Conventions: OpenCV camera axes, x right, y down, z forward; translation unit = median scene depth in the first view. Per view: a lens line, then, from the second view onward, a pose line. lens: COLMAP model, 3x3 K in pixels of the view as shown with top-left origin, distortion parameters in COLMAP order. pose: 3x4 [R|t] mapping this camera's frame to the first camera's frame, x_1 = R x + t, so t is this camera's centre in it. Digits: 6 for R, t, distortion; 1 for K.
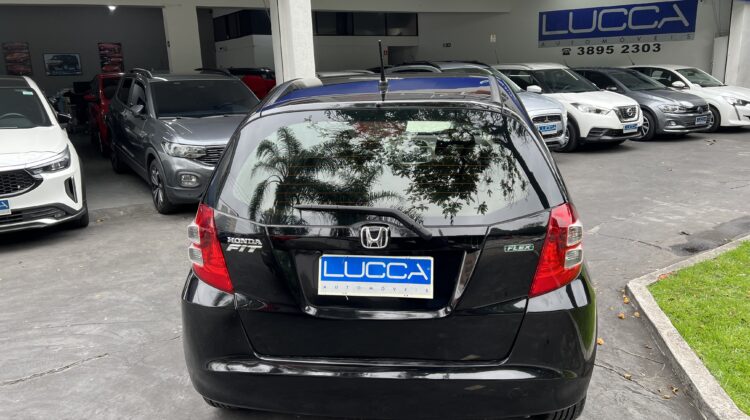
lens RADIAL K [[567.1, 0, 380.1], [0, 567.1, 211.6], [0, 0, 1]] dist [0.026101, -0.010075]
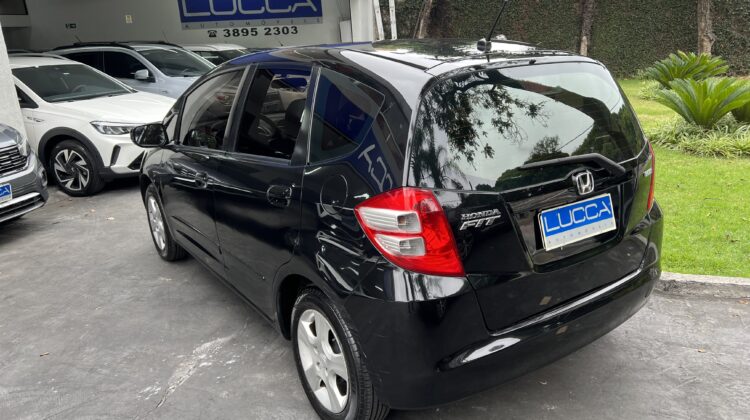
lens RADIAL K [[567.4, 0, 379.6], [0, 567.4, 205.0], [0, 0, 1]] dist [0.023745, -0.005837]
pose [[0.770862, -0.187461, 0.608794, -0.131364], [0.180210, 0.980853, 0.073843, -0.008411], [-0.610980, 0.052788, 0.789884, 0.055799]]
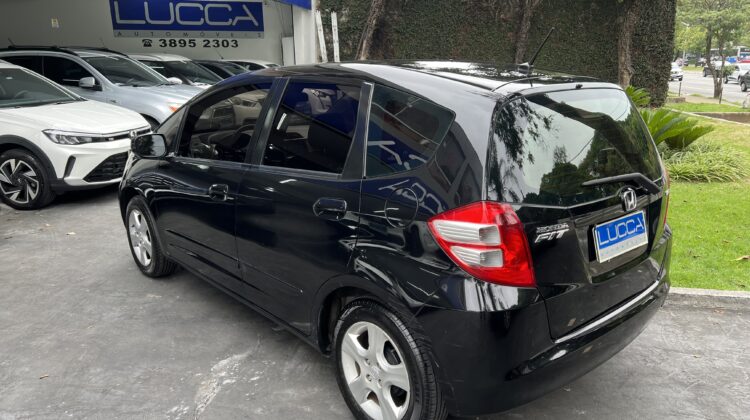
lens RADIAL K [[567.1, 0, 380.1], [0, 567.1, 211.6], [0, 0, 1]] dist [0.026101, -0.010075]
pose [[0.682580, -0.166208, 0.711660, -0.160977], [0.160055, 0.984152, 0.076334, -0.013658], [-0.713069, 0.061801, 0.698365, 0.077857]]
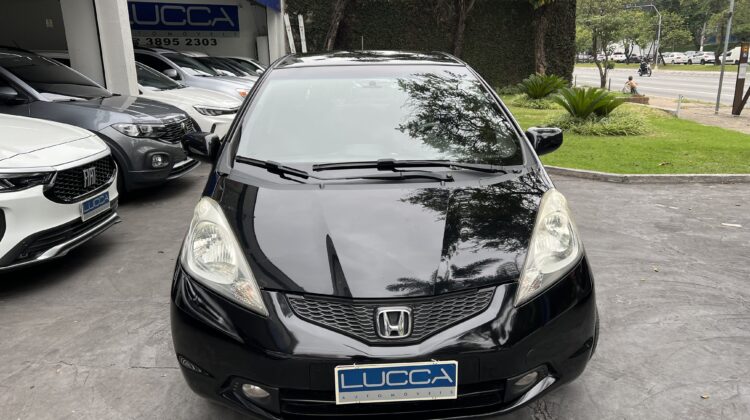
lens RADIAL K [[567.4, 0, 379.6], [0, 567.4, 205.0], [0, 0, 1]] dist [0.023745, -0.005837]
pose [[0.543679, -0.190112, 0.817478, -0.411275], [0.193209, 0.976198, 0.098527, -0.001513], [-0.816751, 0.104377, 0.567470, 0.070897]]
